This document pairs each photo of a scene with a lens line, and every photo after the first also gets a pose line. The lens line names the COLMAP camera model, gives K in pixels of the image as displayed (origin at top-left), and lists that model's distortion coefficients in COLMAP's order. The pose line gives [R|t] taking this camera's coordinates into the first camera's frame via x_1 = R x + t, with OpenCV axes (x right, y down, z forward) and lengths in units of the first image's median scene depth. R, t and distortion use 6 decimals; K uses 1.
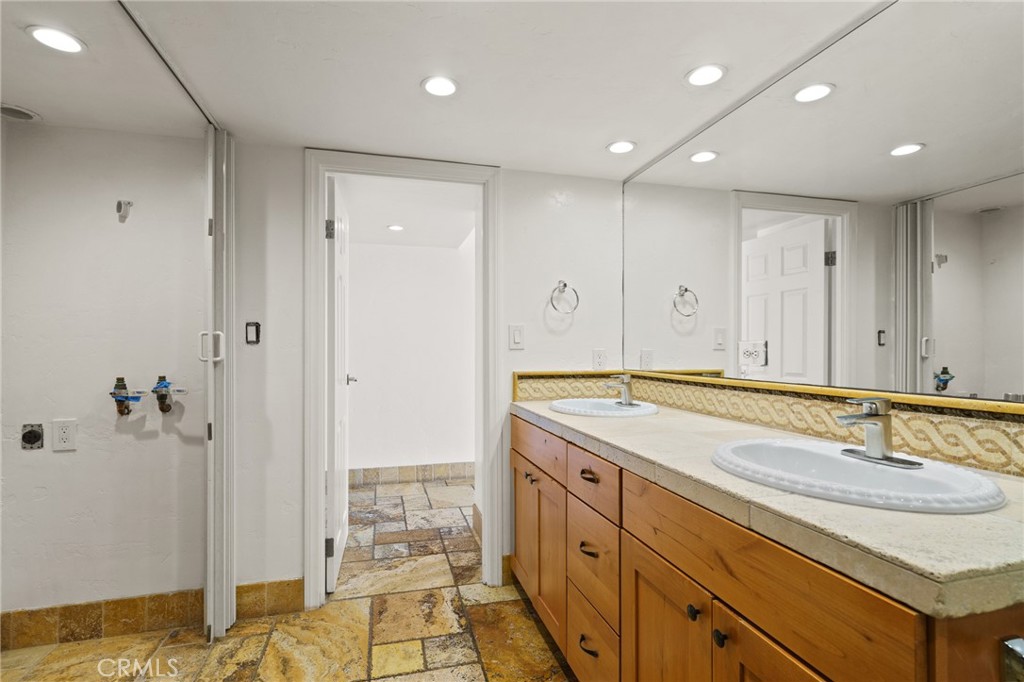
lens RADIAL K [[489.2, 0, 506.9], [0, 489.2, 351.4], [0, 0, 1]] dist [-0.003054, -0.000158]
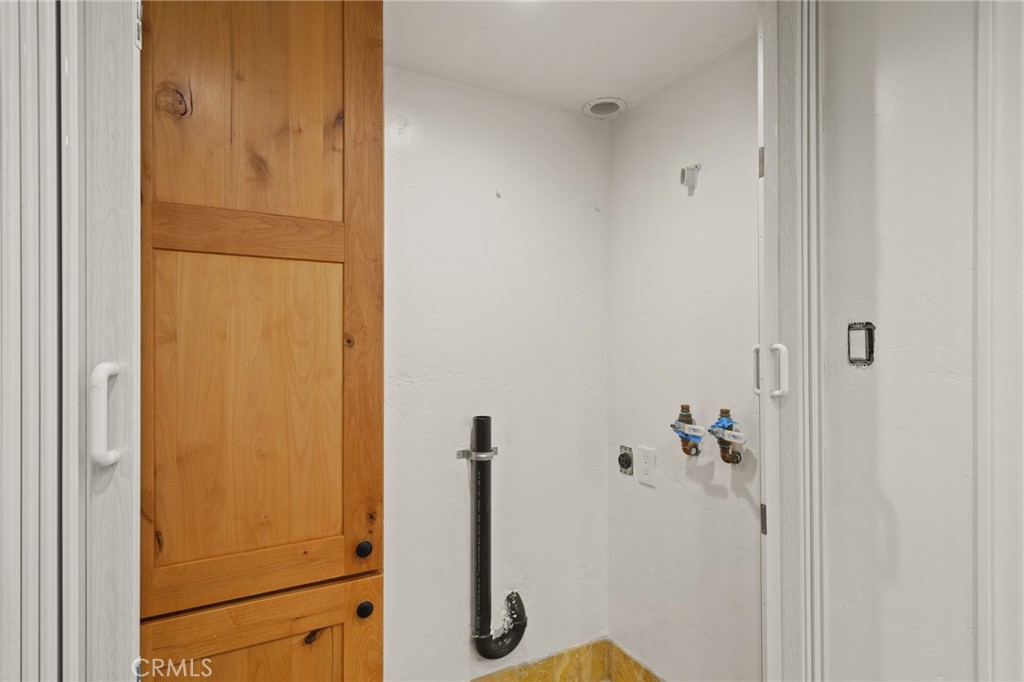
lens RADIAL K [[530.6, 0, 512.0], [0, 530.6, 341.7], [0, 0, 1]] dist [-0.001192, -0.000090]
pose [[0.243077, -0.003223, -0.970002, -0.065878], [-0.001162, 0.999993, -0.003613, -0.036146], [0.970006, 0.002005, 0.243071, 0.497746]]
